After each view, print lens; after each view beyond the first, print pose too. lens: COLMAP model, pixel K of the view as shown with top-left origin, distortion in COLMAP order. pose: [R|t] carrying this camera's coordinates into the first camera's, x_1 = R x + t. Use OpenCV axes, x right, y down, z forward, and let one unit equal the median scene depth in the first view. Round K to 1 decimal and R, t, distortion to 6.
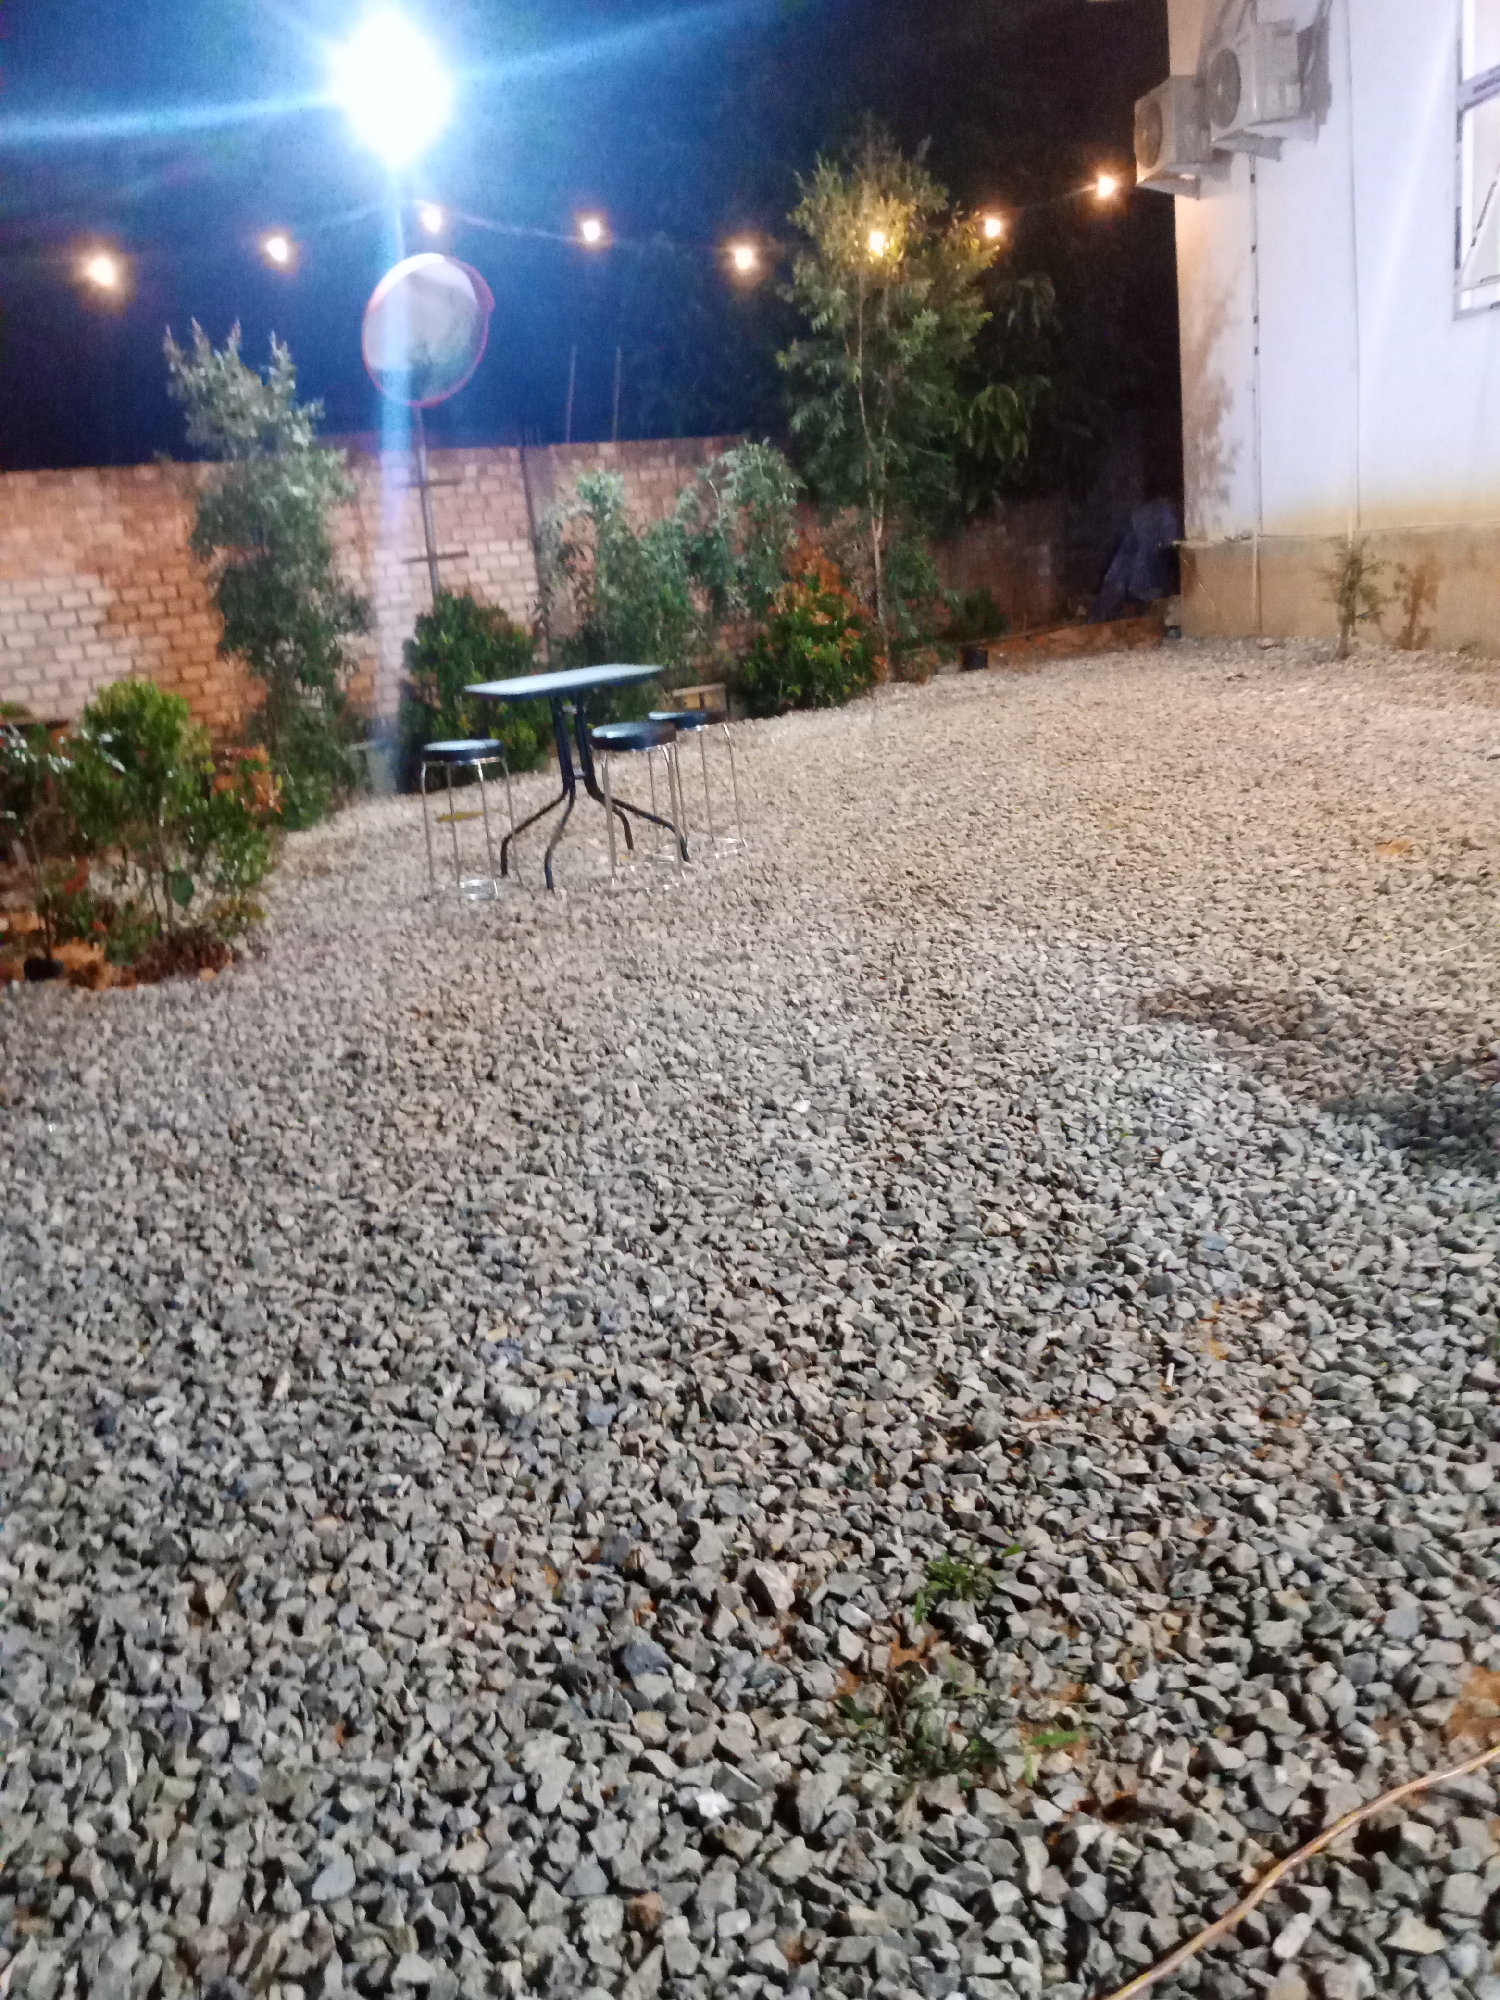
lens RADIAL K [[1607.3, 0, 750.0], [0, 1607.3, 1000.0], [0, 0, 1]] dist [0.098978, -0.152207]
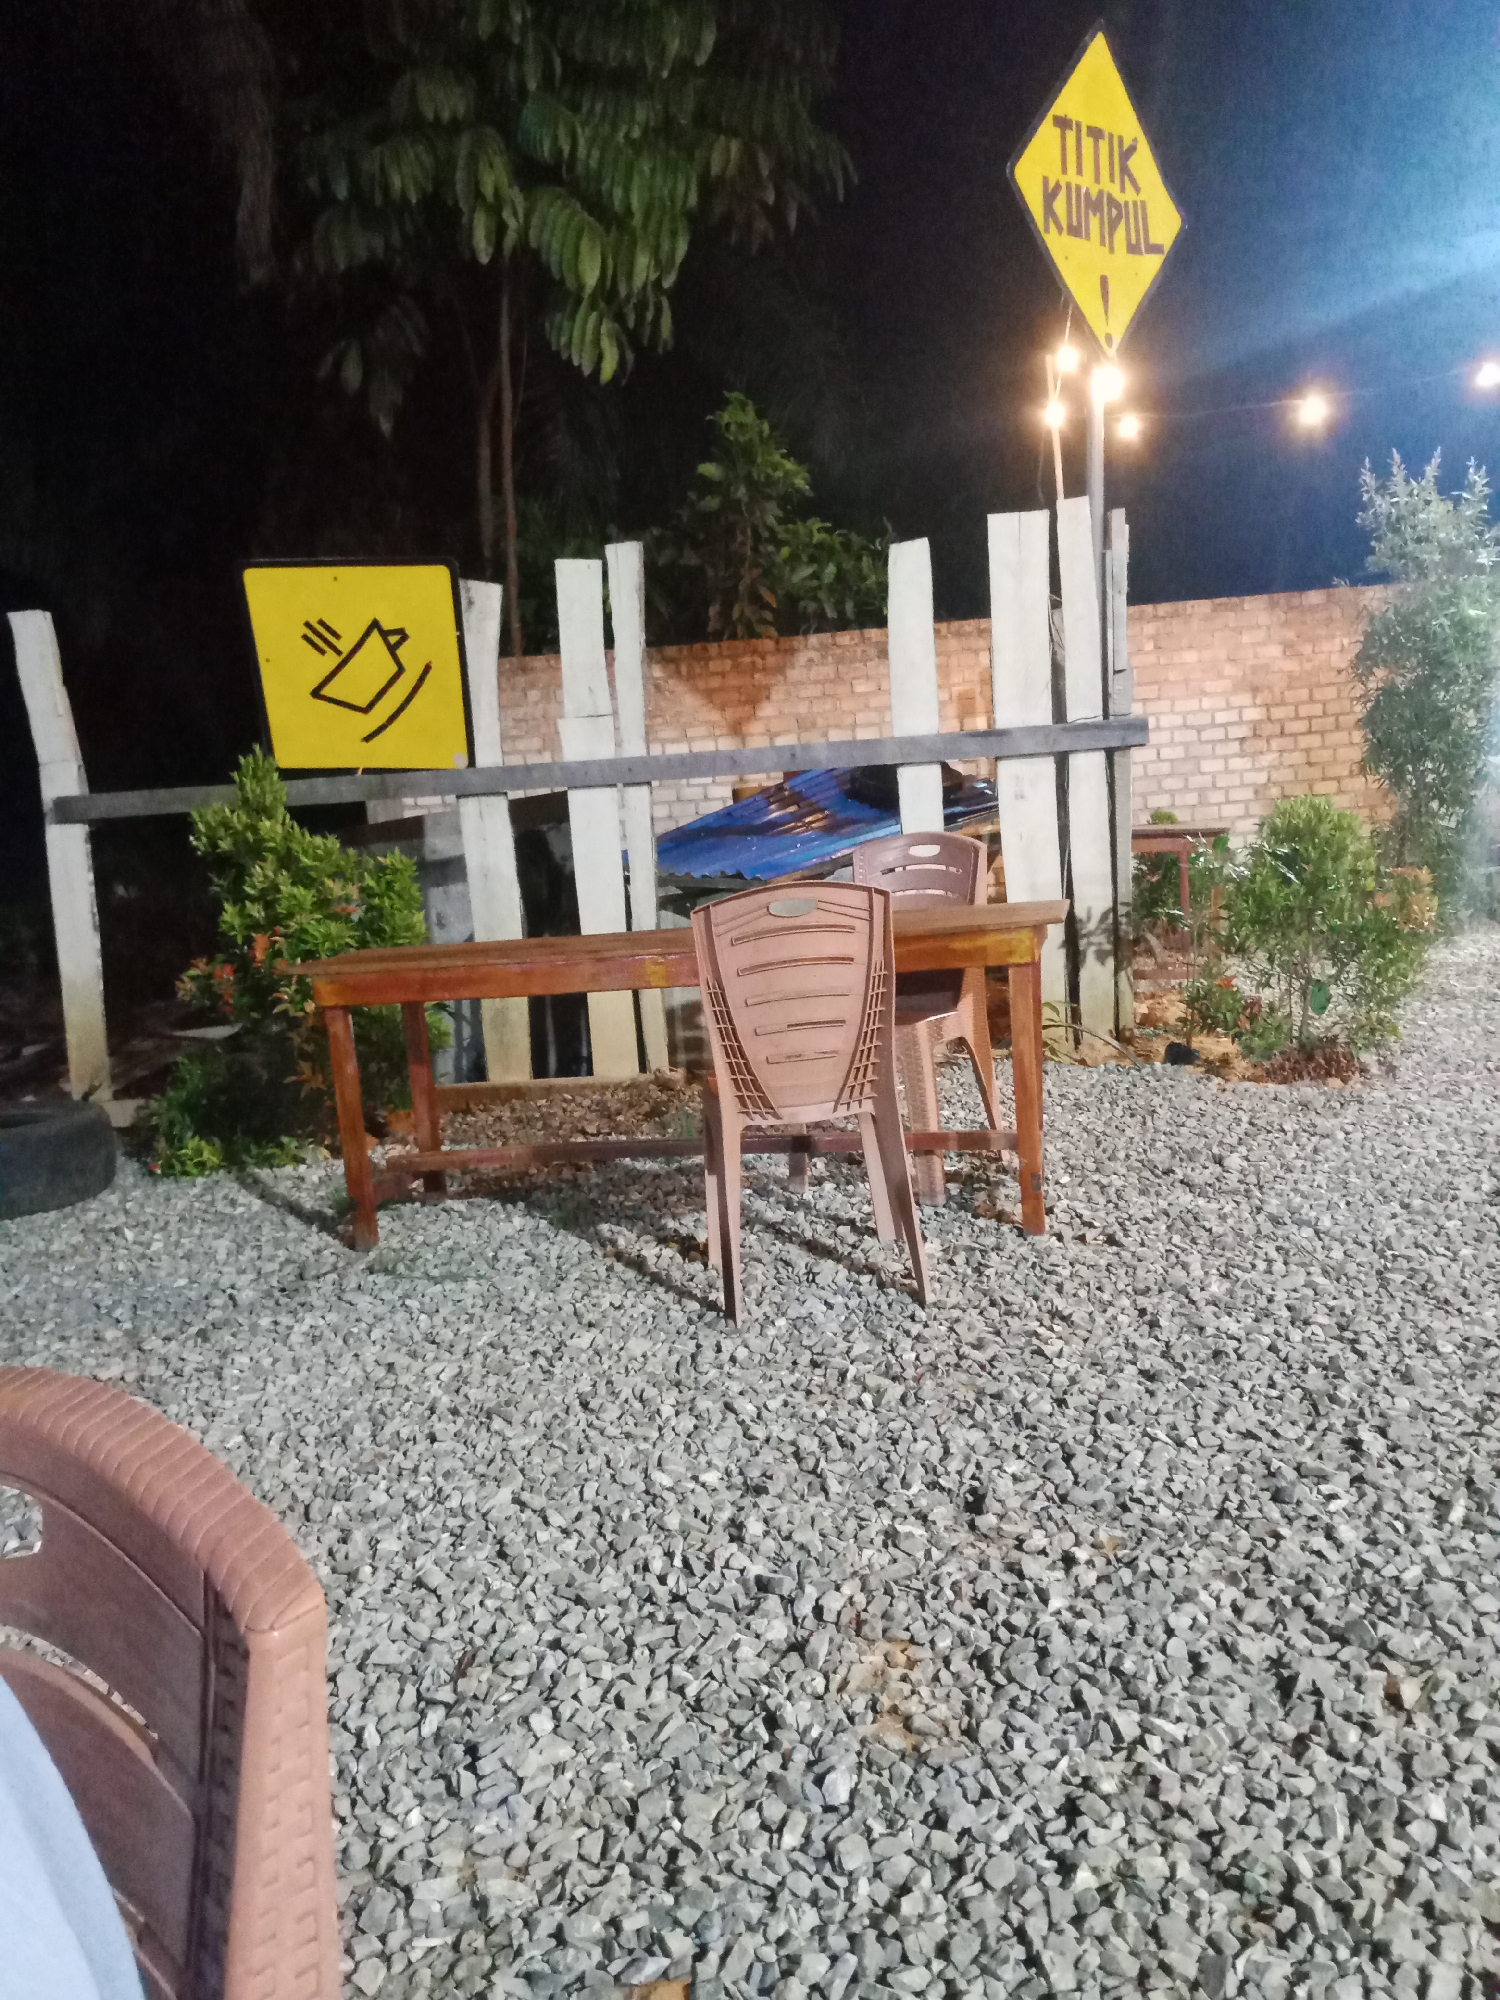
lens RADIAL K [[1607.3, 0, 750.0], [0, 1607.3, 1000.0], [0, 0, 1]] dist [0.098978, -0.152207]
pose [[0.808545, 0.132893, -0.573231, -0.099361], [-0.169353, 0.985501, -0.010403, 0.010326], [0.563537, 0.105490, 0.819328, -0.098698]]
